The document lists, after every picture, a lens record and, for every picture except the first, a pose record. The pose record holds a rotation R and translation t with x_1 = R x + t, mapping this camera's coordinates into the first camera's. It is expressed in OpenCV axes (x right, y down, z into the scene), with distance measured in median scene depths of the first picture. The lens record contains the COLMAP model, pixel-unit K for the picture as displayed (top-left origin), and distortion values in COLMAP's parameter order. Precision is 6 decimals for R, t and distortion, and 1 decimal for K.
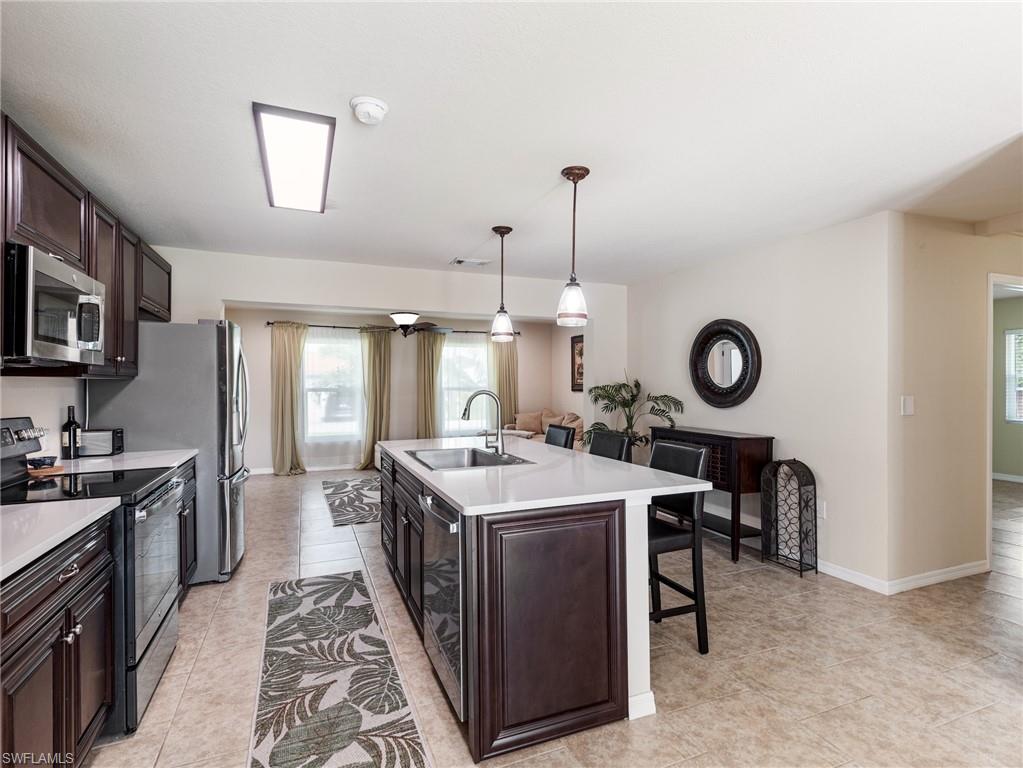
lens RADIAL K [[518.6, 0, 519.1], [0, 518.6, 390.3], [0, 0, 1]] dist [0.005810, -0.000224]
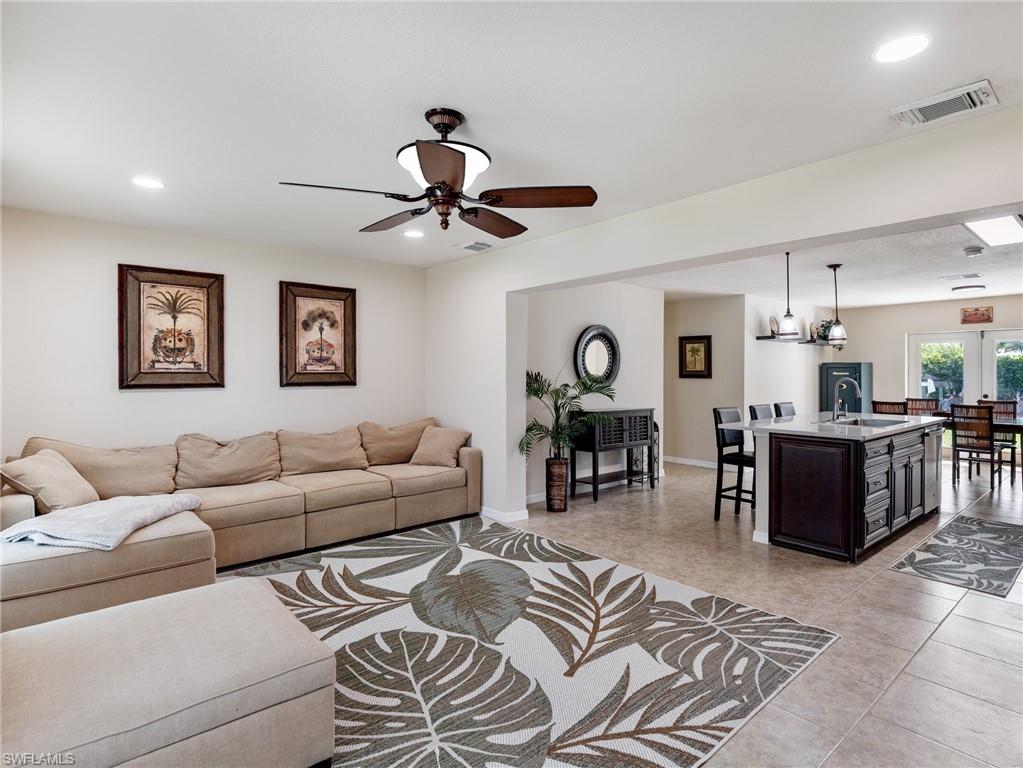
lens RADIAL K [[543.4, 0, 516.2], [0, 543.4, 376.4], [0, 0, 1]] dist [0.006251, -0.011740]
pose [[-0.308340, -0.002160, 0.951274, -1.114380], [0.010248, 0.999932, 0.005592, -0.019716], [-0.951221, 0.011473, -0.308296, 2.102949]]
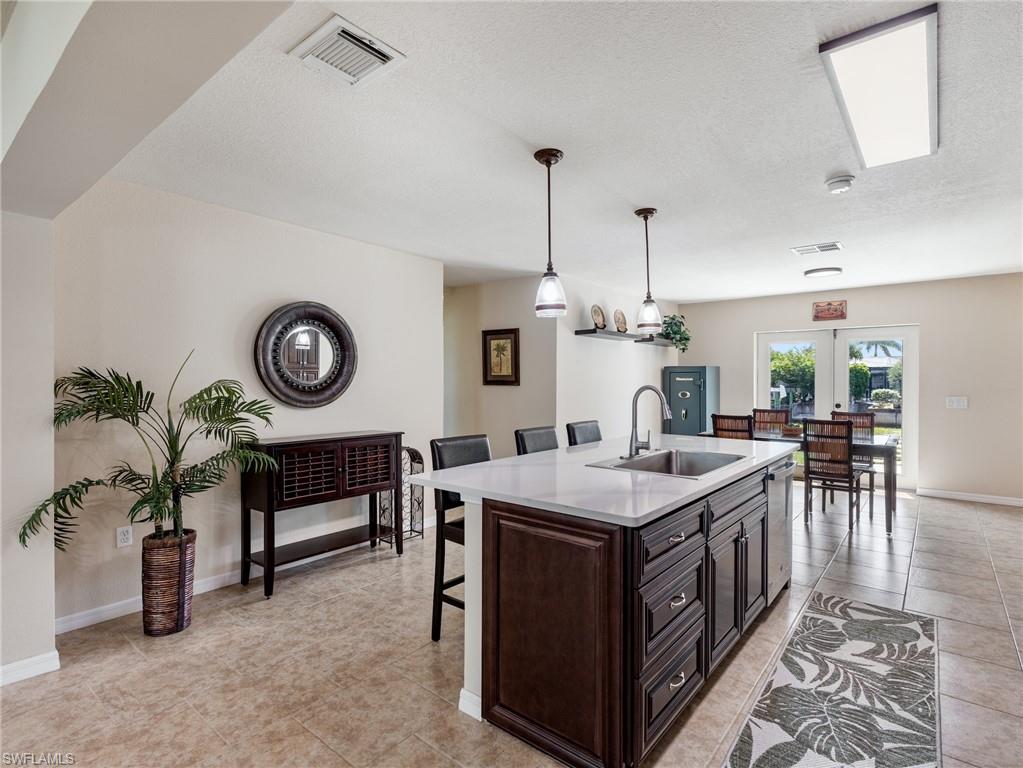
lens RADIAL K [[518.6, 0, 518.2], [0, 518.6, 385.7], [0, 0, 1]] dist [0.005810, -0.000224]
pose [[-0.474533, -0.005996, 0.880218, -0.653086], [0.010334, 0.999870, 0.012382, -0.010155], [-0.880177, 0.014972, -0.474409, 1.423906]]
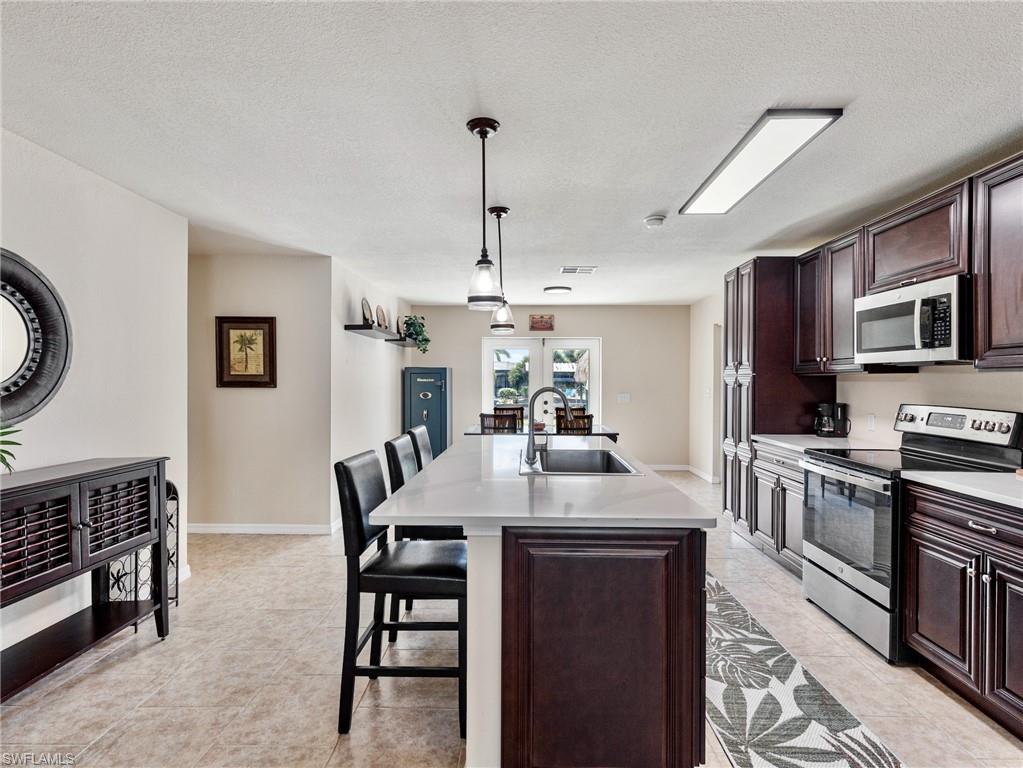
lens RADIAL K [[518.6, 0, 518.2], [0, 518.6, 385.7], [0, 0, 1]] dist [0.005810, -0.000224]
pose [[-0.916511, -0.002140, 0.400004, -0.327701], [0.005085, 0.999843, 0.017000, -0.014651], [-0.399978, 0.017615, -0.916356, 1.610665]]
